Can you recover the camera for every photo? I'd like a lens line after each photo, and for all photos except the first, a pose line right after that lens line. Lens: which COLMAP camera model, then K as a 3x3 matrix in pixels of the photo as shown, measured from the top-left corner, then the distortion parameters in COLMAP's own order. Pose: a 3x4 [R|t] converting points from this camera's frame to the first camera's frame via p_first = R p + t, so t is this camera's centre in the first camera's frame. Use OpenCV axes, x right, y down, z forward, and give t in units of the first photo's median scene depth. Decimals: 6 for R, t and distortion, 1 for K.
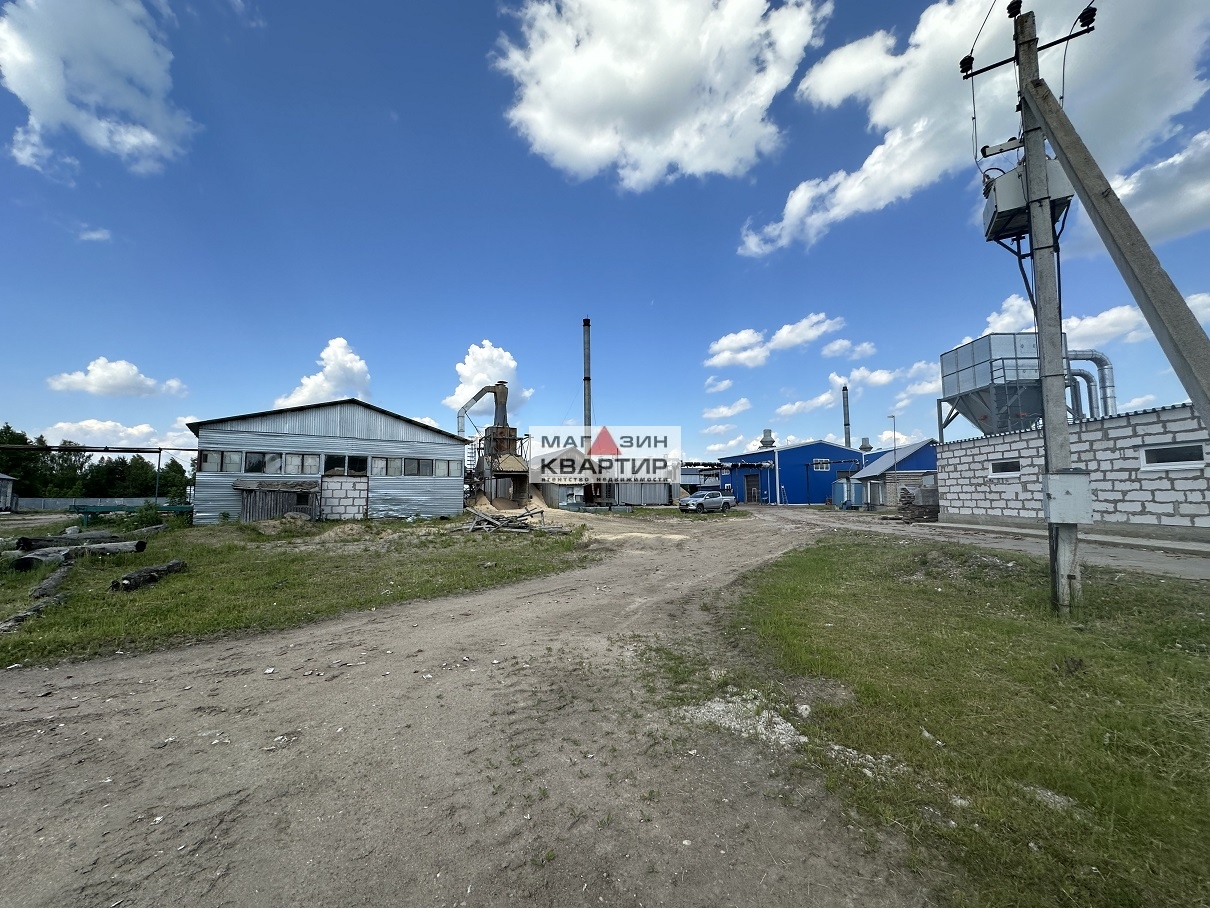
lens RADIAL K [[498.2, 0, 609.2], [0, 498.2, 464.6], [0, 0, 1]] dist [0.004397, 0.000602]
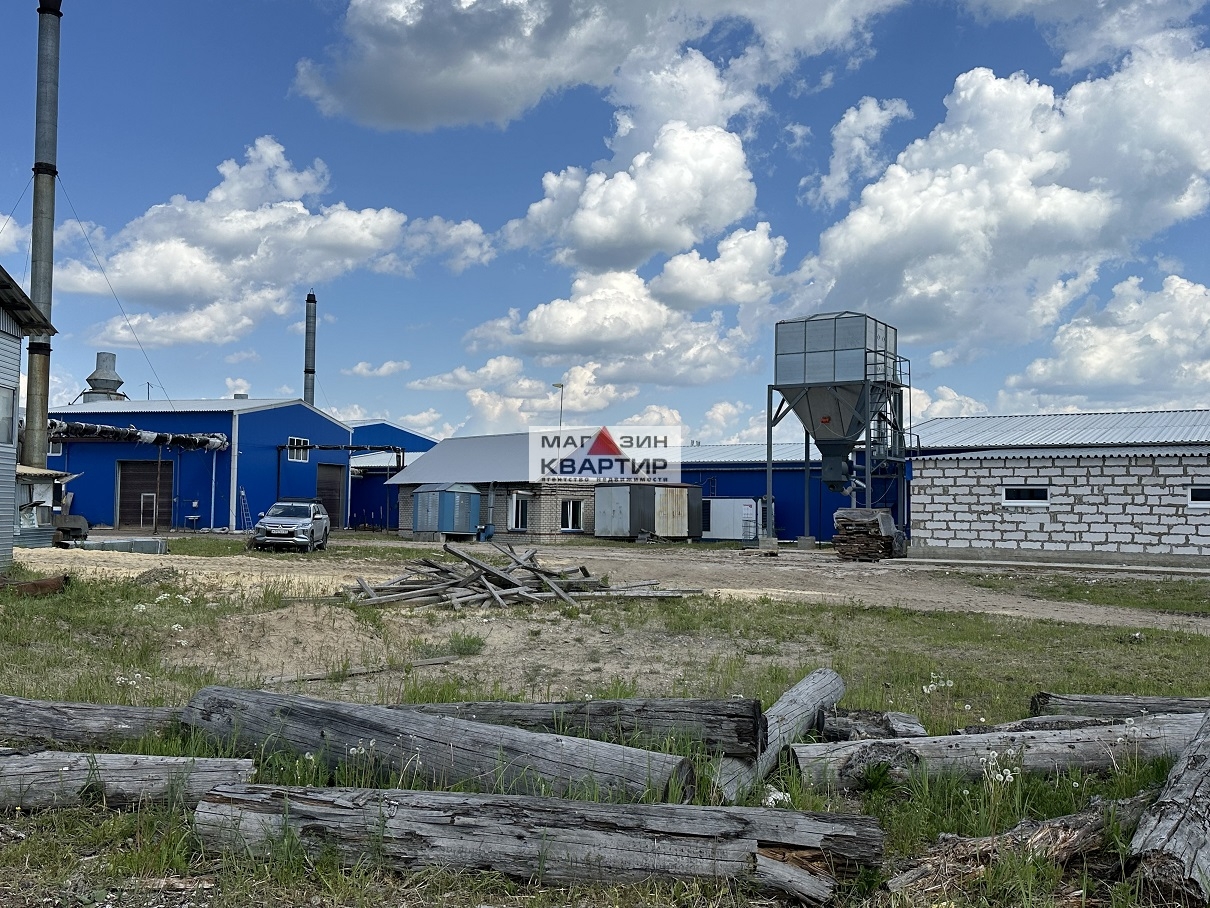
lens RADIAL K [[1104.5, 0, 603.6], [0, 1104.5, 455.4], [0, 0, 1]] dist [0.018930, 0.000000]
pose [[0.485127, 0.058359, 0.872494, -1.243579], [-0.073124, 0.996983, -0.026027, 0.040689], [-0.871381, -0.051174, 0.487930, 0.669510]]
